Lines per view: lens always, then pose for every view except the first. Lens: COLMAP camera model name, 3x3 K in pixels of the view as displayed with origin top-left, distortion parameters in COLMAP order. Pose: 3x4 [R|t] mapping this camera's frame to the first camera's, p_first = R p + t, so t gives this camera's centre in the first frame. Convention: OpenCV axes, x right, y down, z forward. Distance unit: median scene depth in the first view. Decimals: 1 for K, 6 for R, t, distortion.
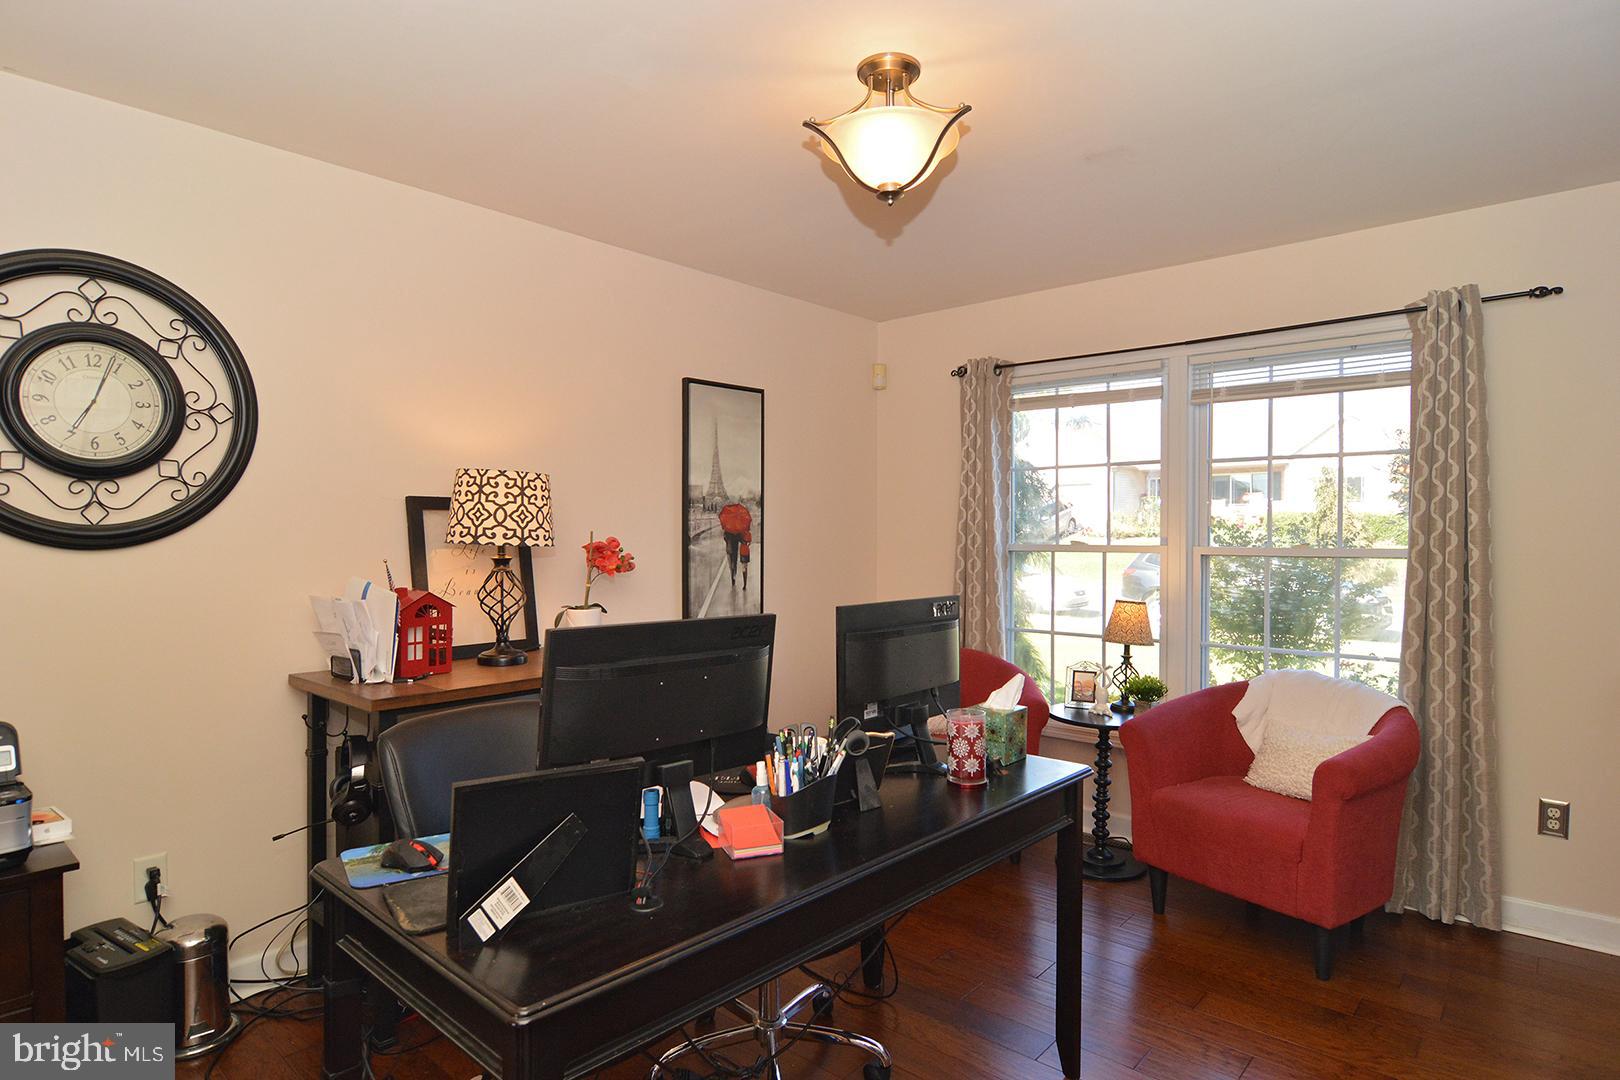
lens RADIAL K [[867.9, 0, 810.0], [0, 867.9, 540.0], [0, 0, 1]] dist [-0.023807, -0.000387]
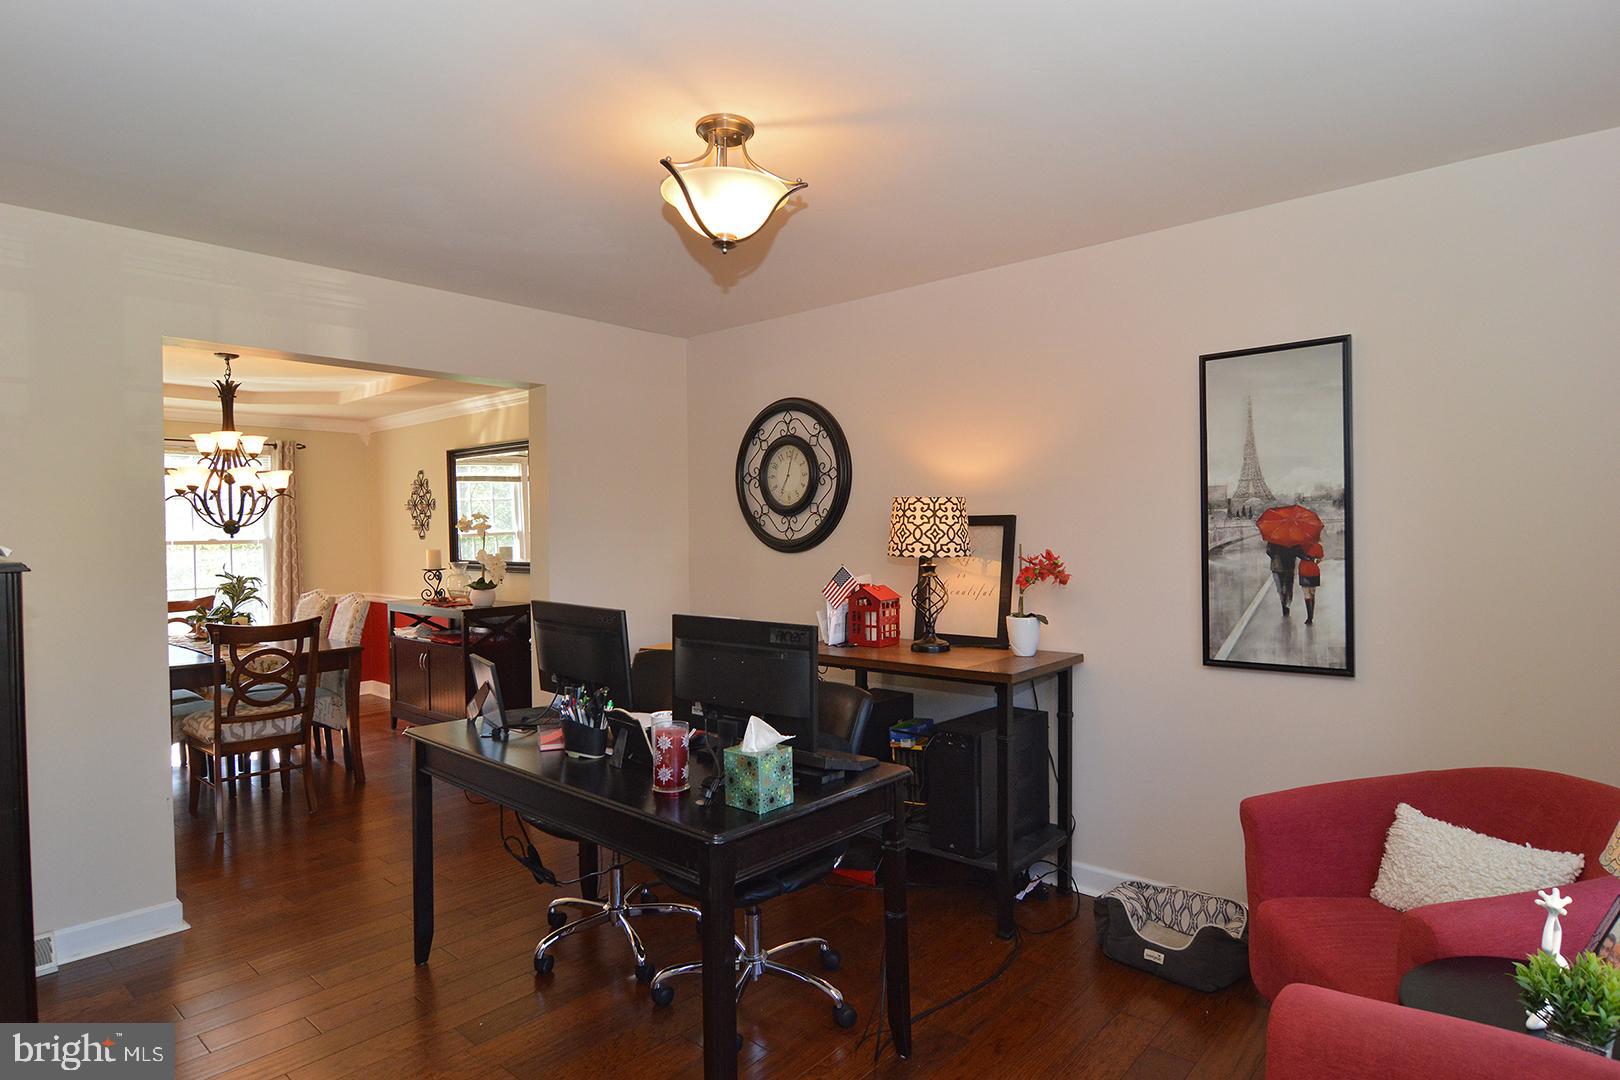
lens RADIAL K [[850.3, 0, 810.8], [0, 850.3, 505.2], [0, 0, 1]] dist [-0.000023, -0.000094]
pose [[0.028899, -0.014304, -0.999480, 0.856973], [0.018888, 0.999727, -0.013761, -0.054386], [0.999404, -0.018481, 0.029161, 0.791638]]
